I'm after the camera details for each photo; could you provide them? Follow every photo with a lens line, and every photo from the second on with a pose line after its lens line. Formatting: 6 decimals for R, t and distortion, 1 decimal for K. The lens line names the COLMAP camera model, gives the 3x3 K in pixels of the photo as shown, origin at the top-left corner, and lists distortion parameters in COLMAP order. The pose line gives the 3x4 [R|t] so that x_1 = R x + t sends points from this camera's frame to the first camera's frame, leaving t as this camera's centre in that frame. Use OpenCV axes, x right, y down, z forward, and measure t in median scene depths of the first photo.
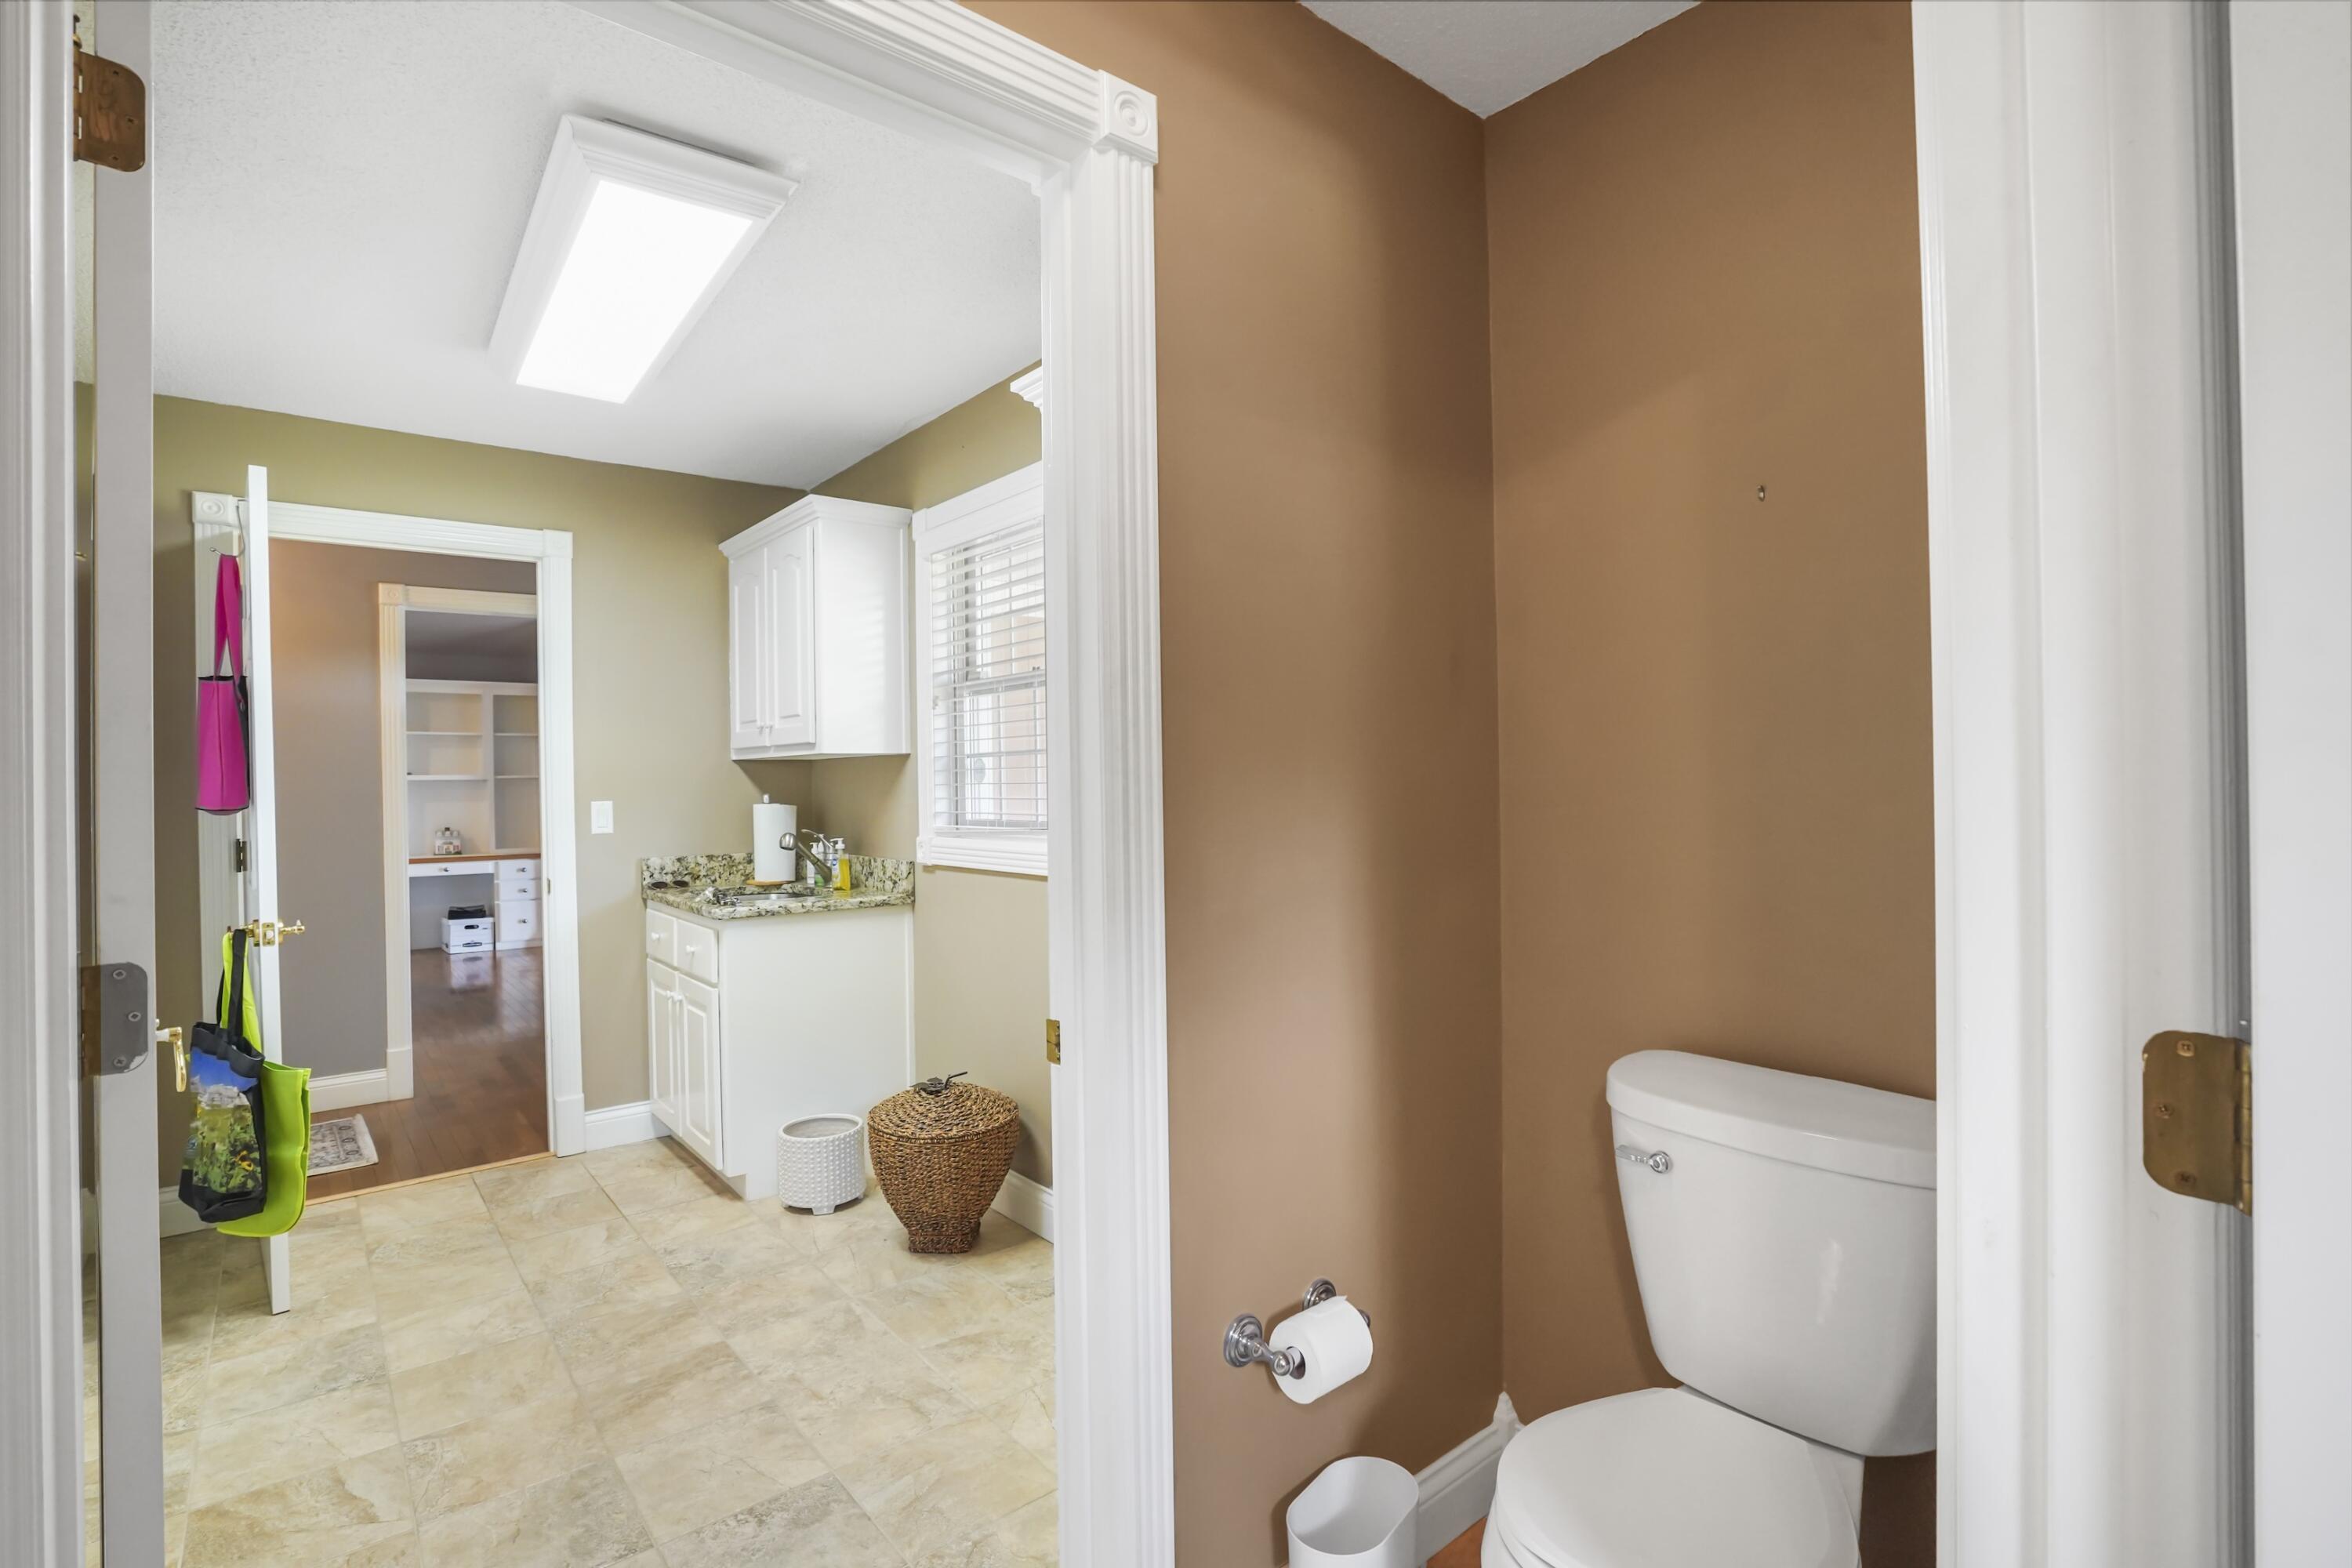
lens RADIAL K [[1078.8, 0, 1168.4], [0, 1078.8, 789.8], [0, 0, 1]] dist [0.000281, 0.000233]
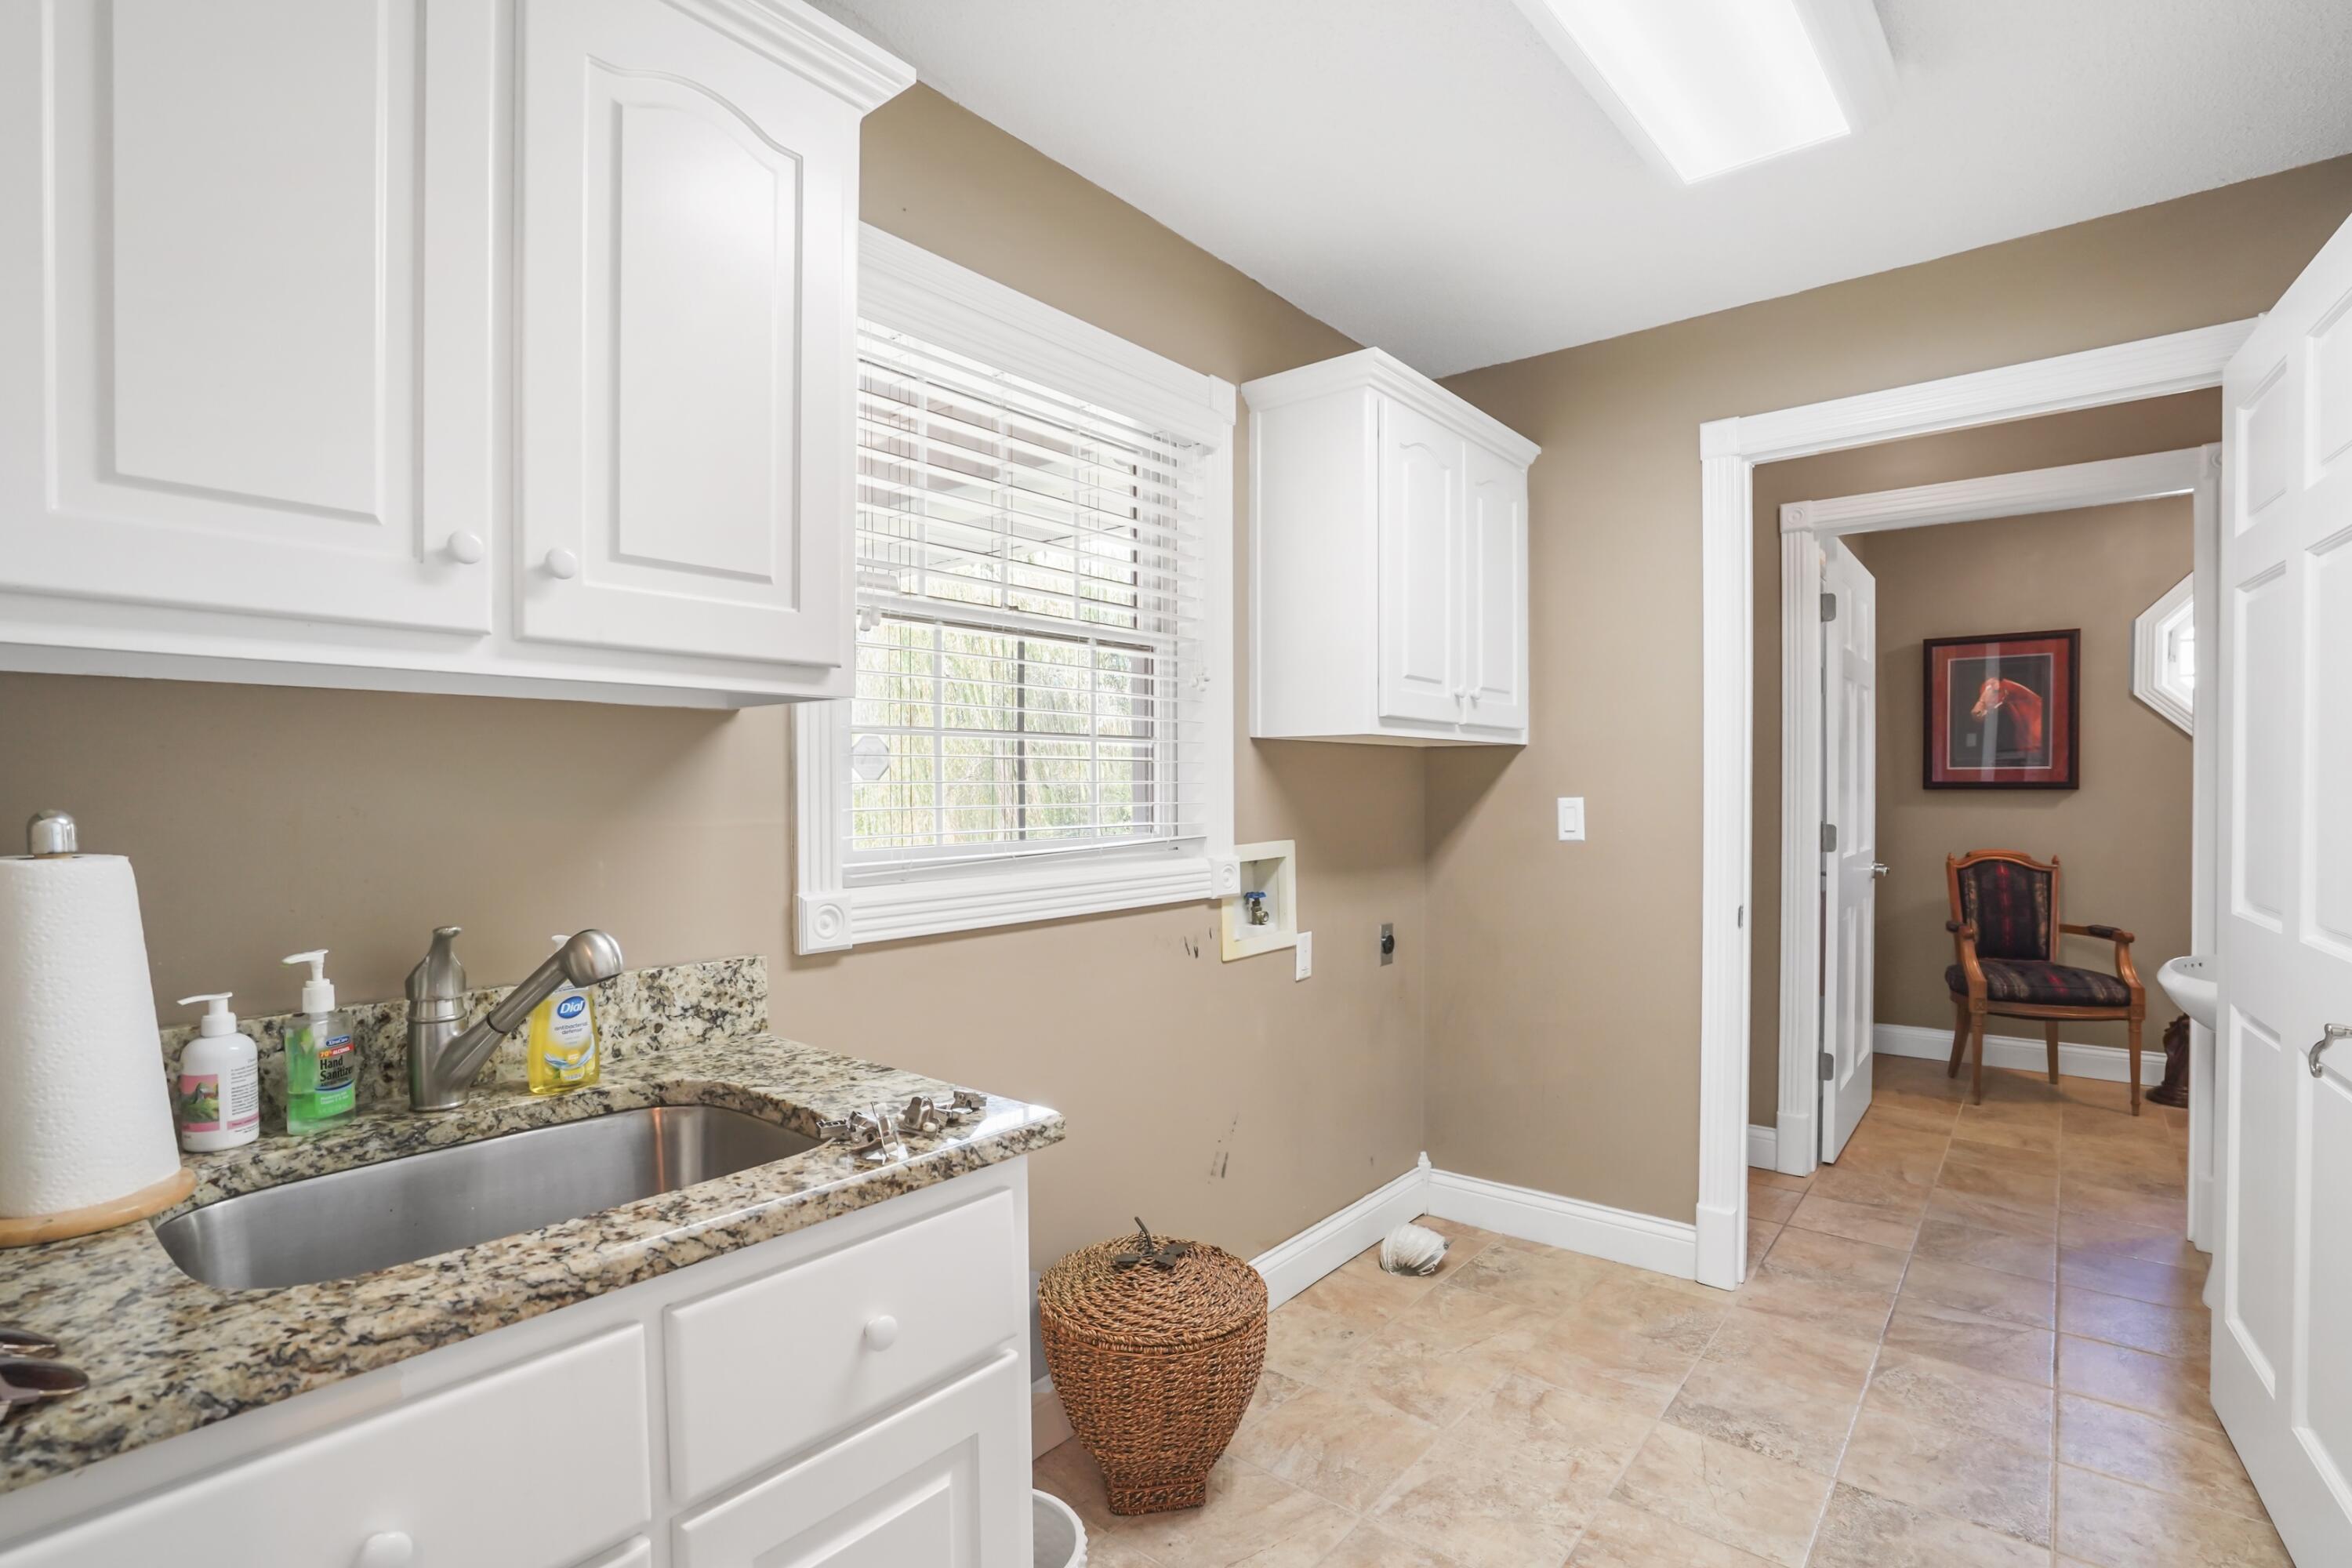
lens RADIAL K [[1078.8, 0, 1169.8], [0, 1078.8, 786.8], [0, 0, 1]] dist [0.000281, 0.000233]
pose [[-0.181495, 0.009554, 0.983345, -1.077822], [0.001309, 0.999954, -0.009474, 0.001052], [-0.983391, -0.000432, -0.181500, 1.396285]]
